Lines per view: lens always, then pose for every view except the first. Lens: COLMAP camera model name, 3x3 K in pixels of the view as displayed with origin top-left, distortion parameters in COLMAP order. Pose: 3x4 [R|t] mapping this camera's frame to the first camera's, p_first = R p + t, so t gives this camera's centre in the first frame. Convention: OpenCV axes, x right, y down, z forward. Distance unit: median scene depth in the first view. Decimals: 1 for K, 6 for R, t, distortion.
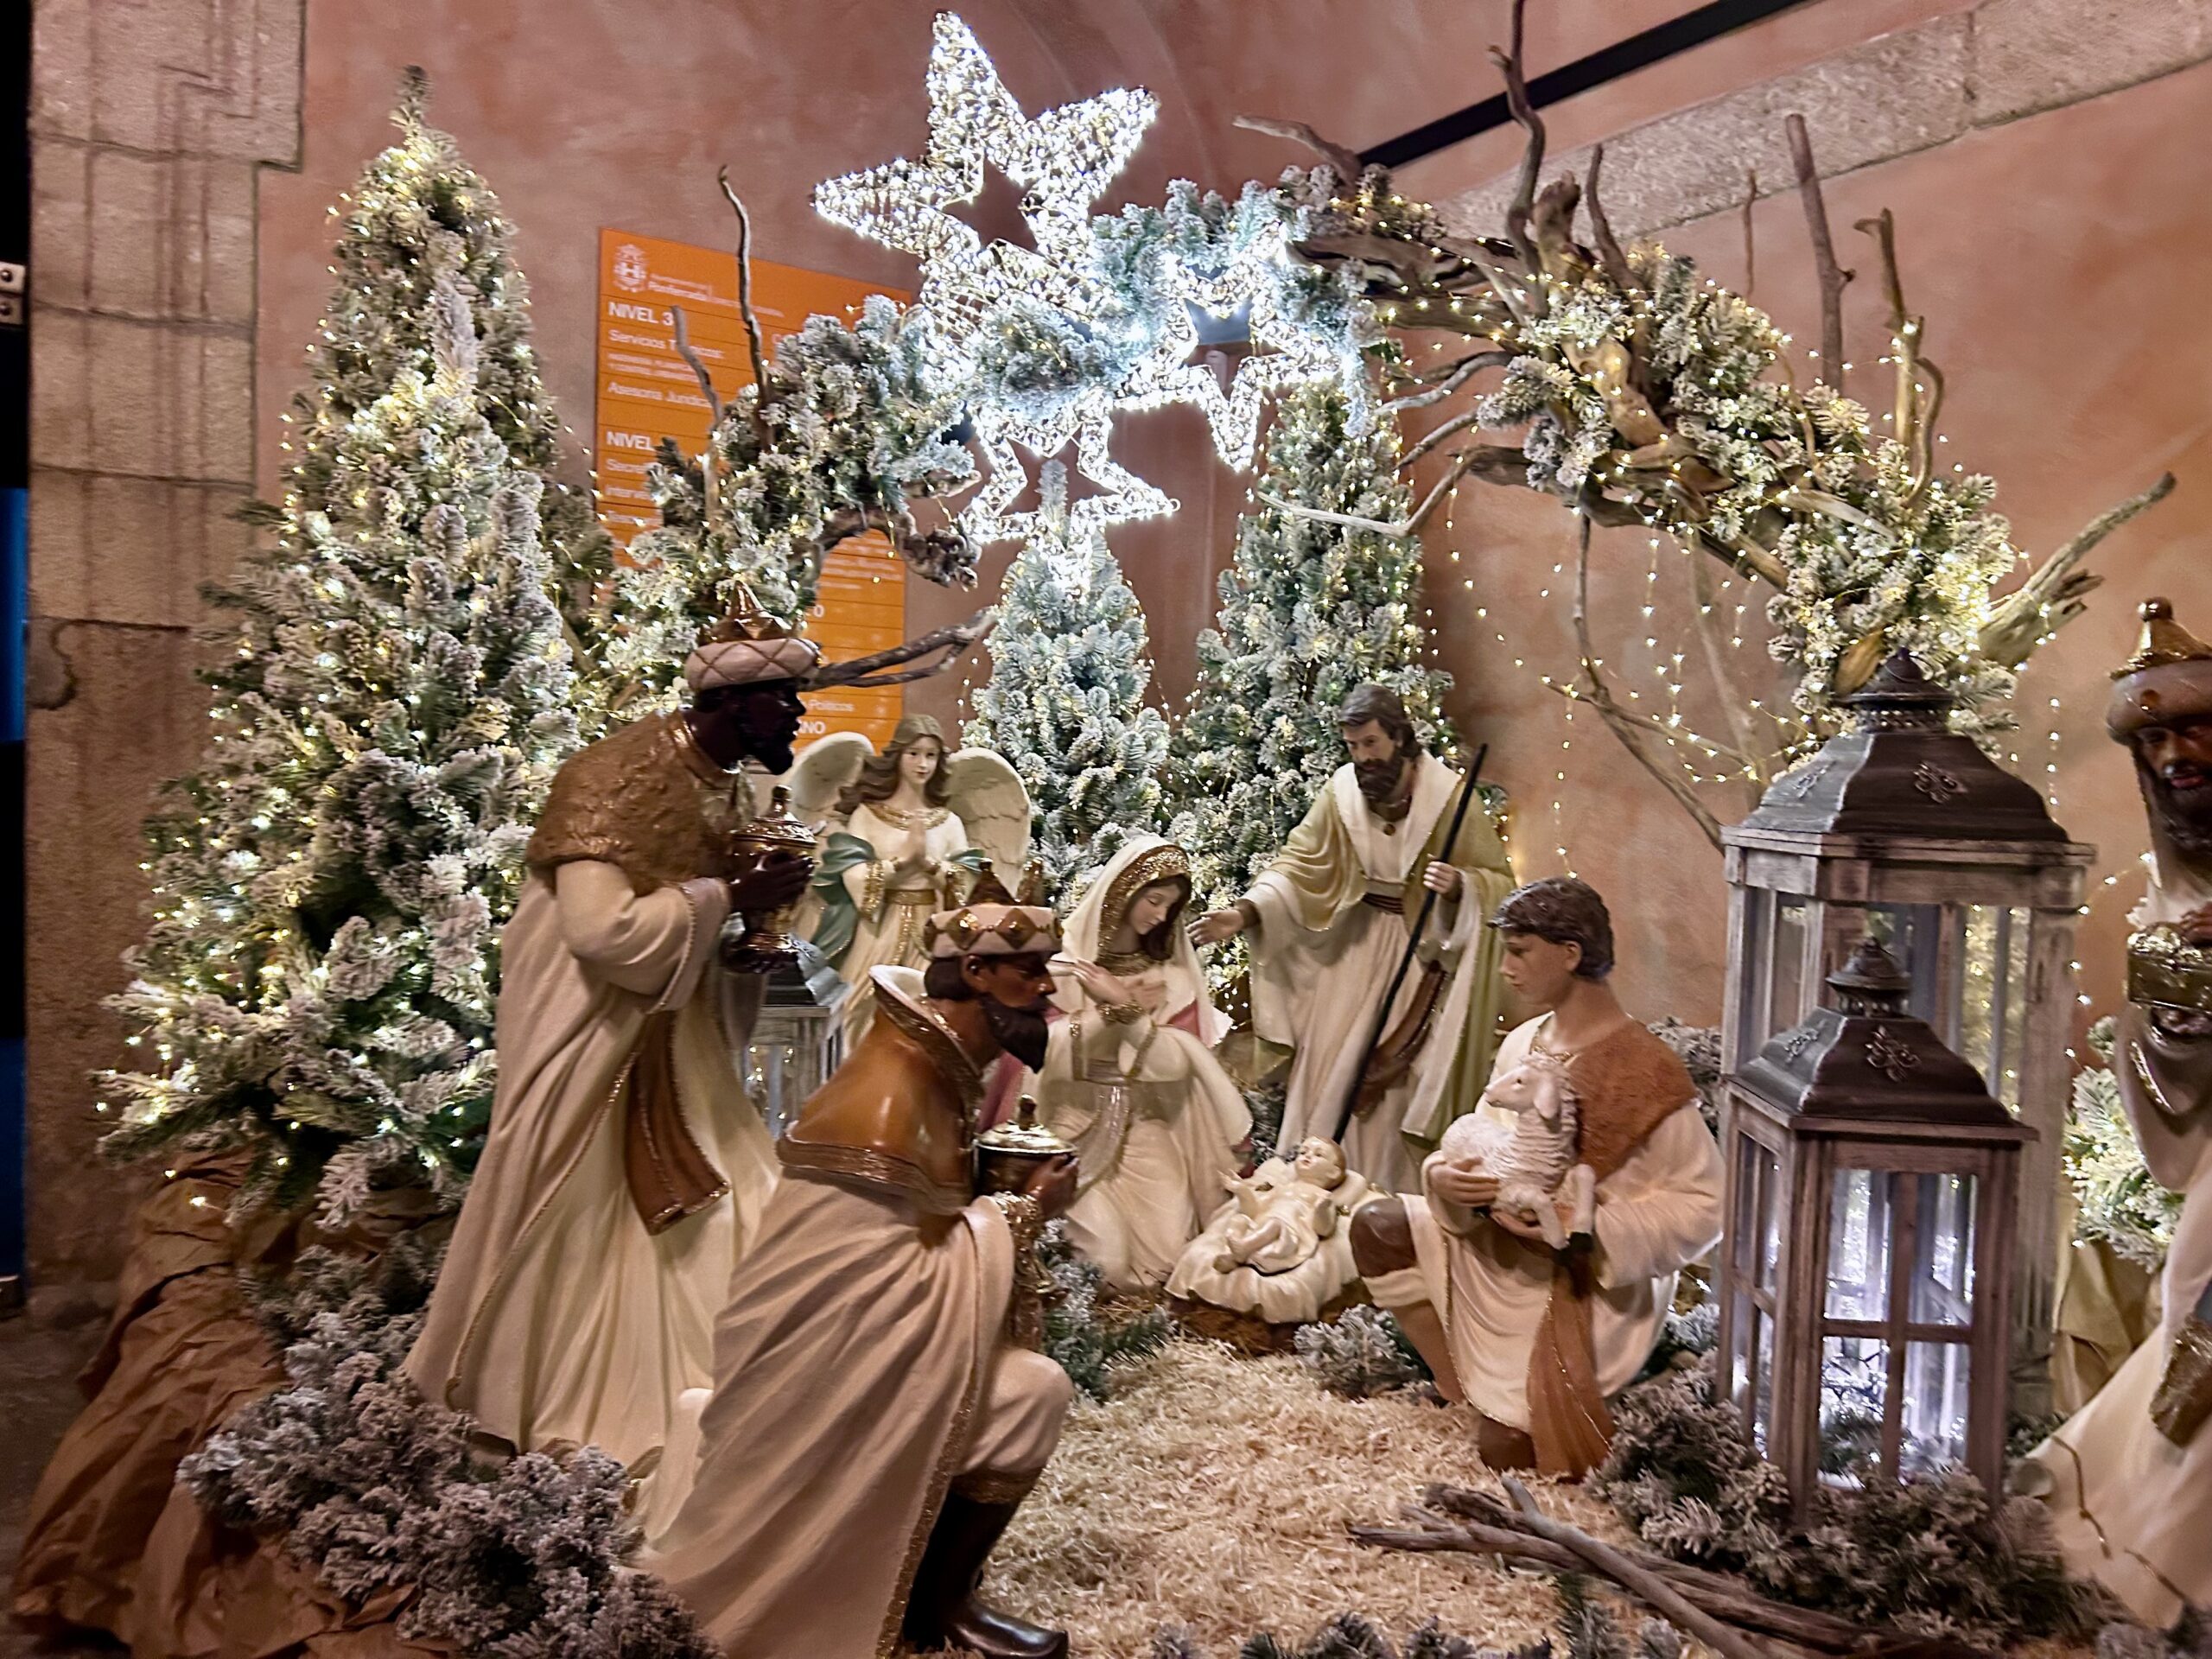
lens RADIAL K [[1682.9, 0, 1100.6], [0, 1682.9, 831.7], [0, 0, 1]] dist [0.062376, -0.076328]
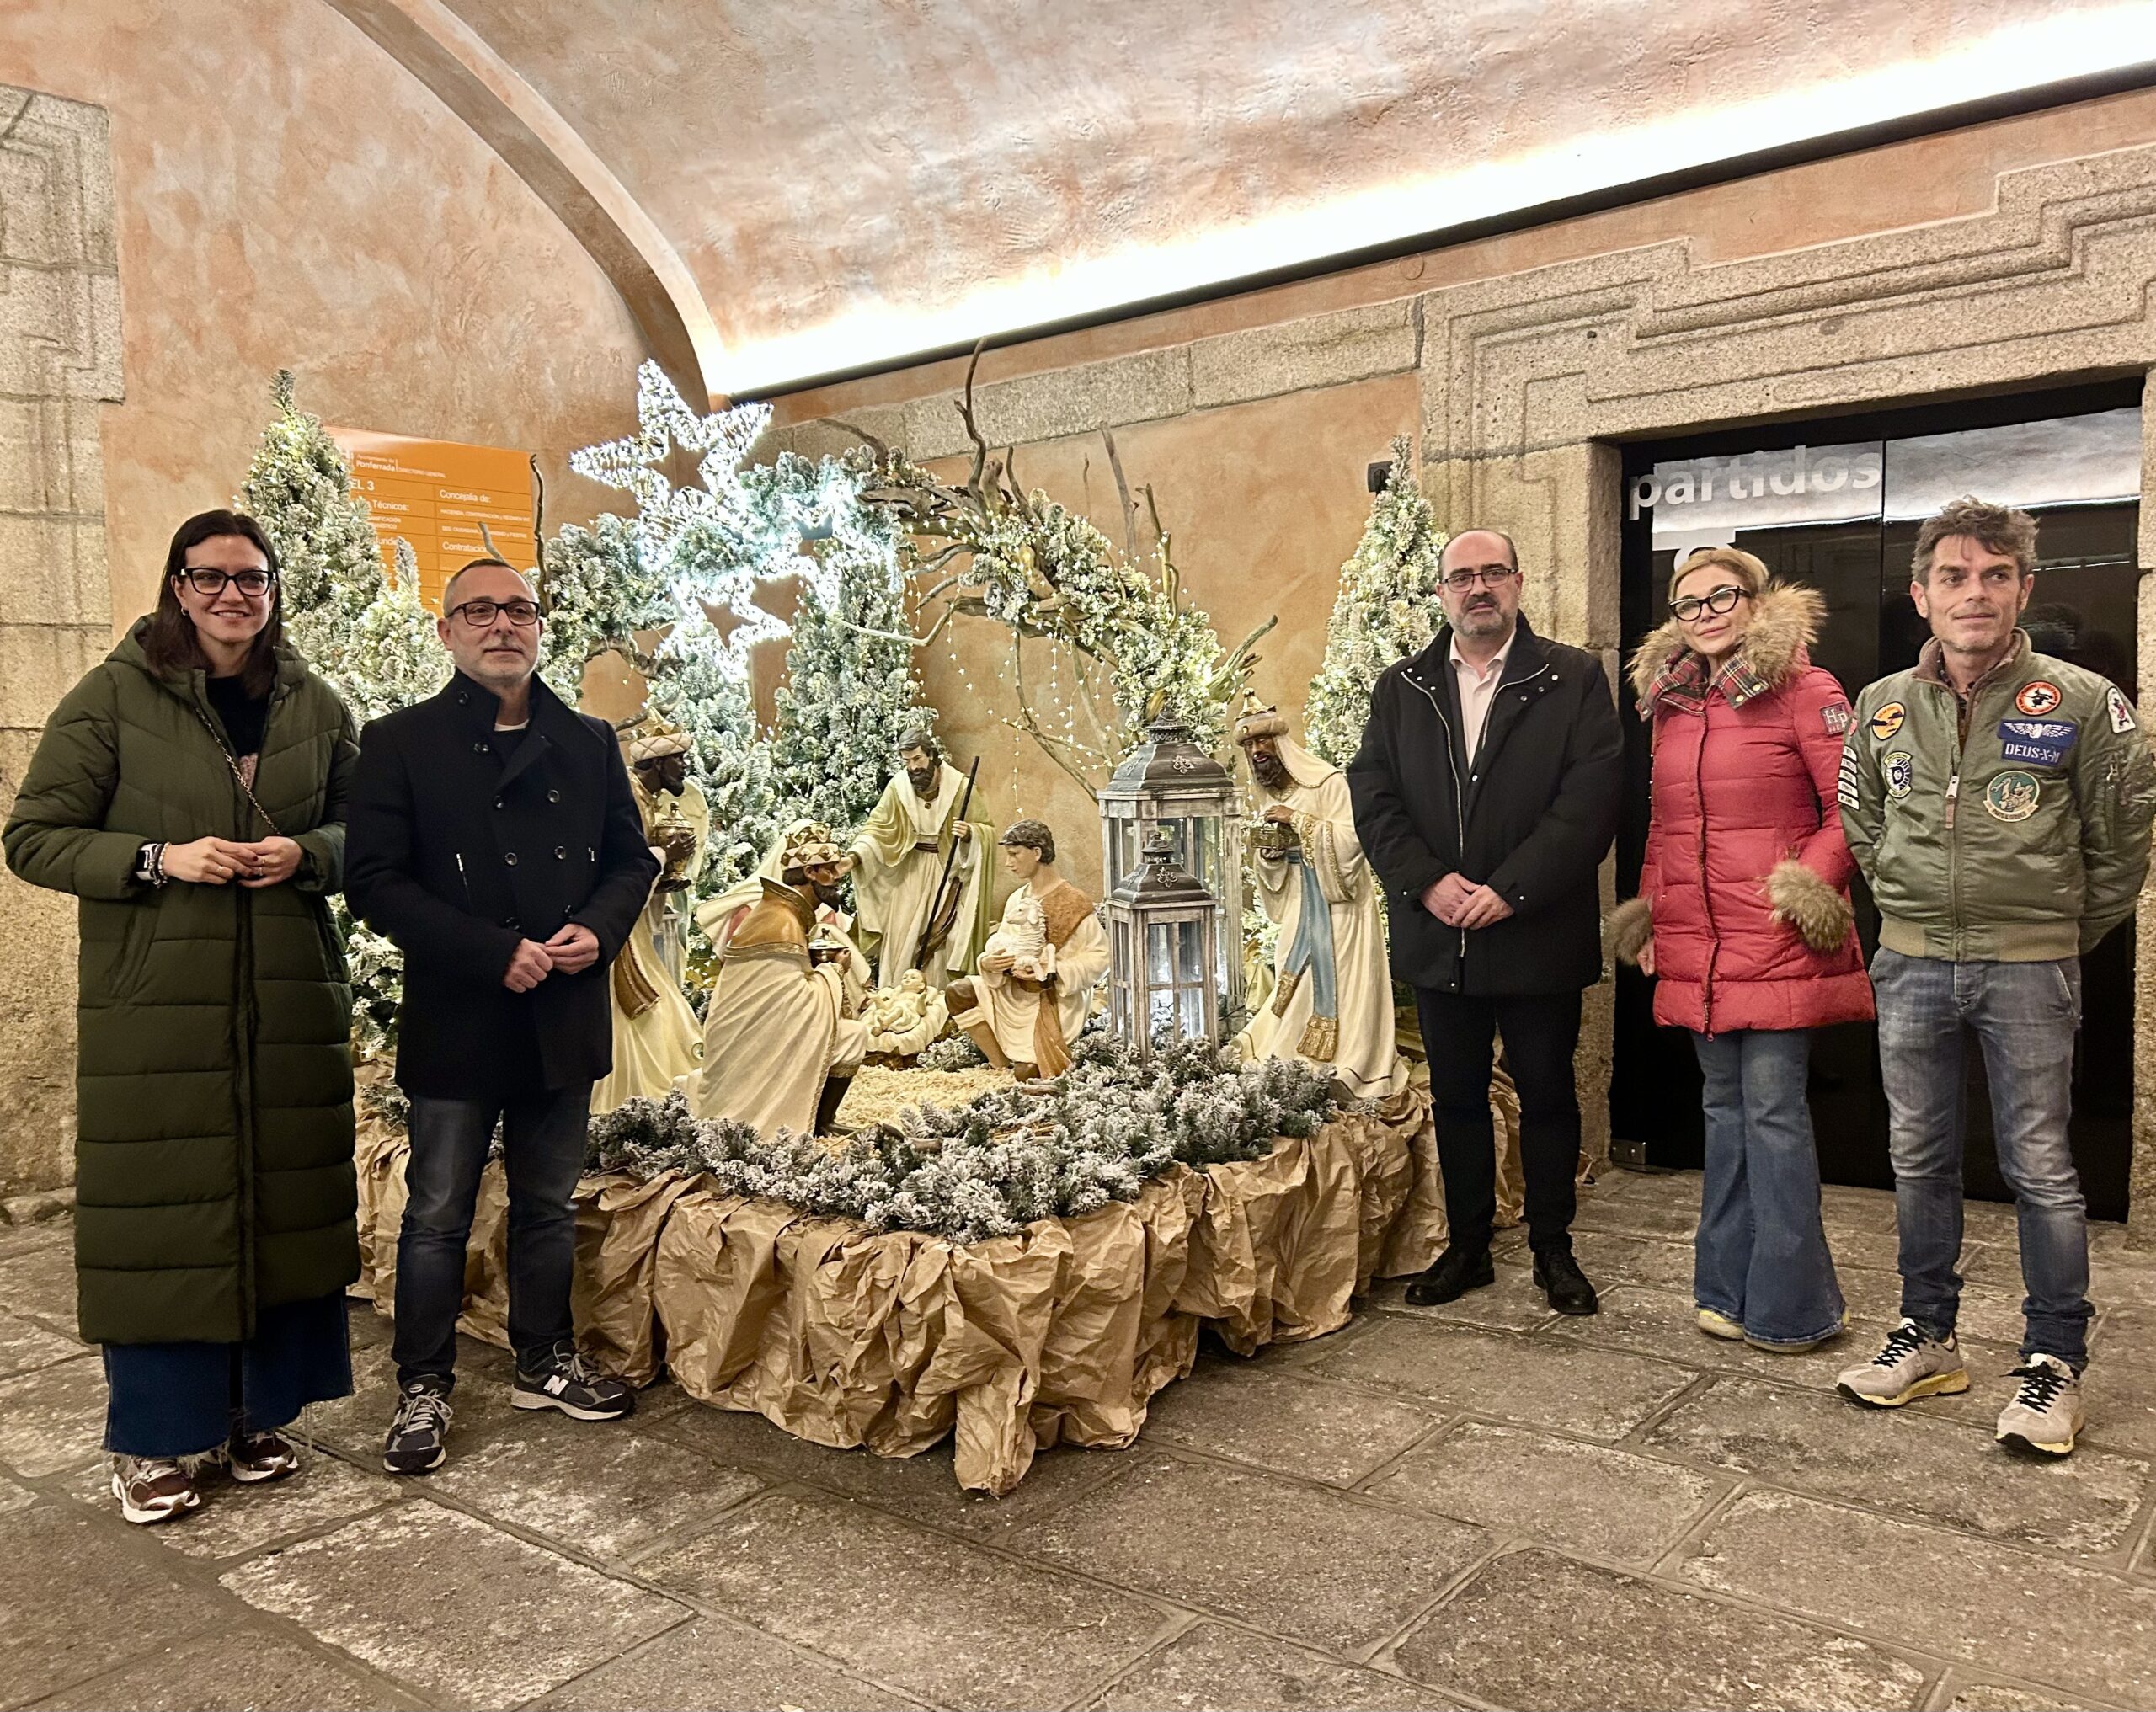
lens RADIAL K [[1768.4, 0, 1078.0], [0, 1768.4, 856.0], [0, 0, 1]] dist [-0.003982, -0.005357]
pose [[0.941832, -0.082315, 0.325846, -0.312835], [0.076700, 0.996601, 0.030067, 0.008181], [-0.327214, -0.003326, 0.944944, -0.883848]]
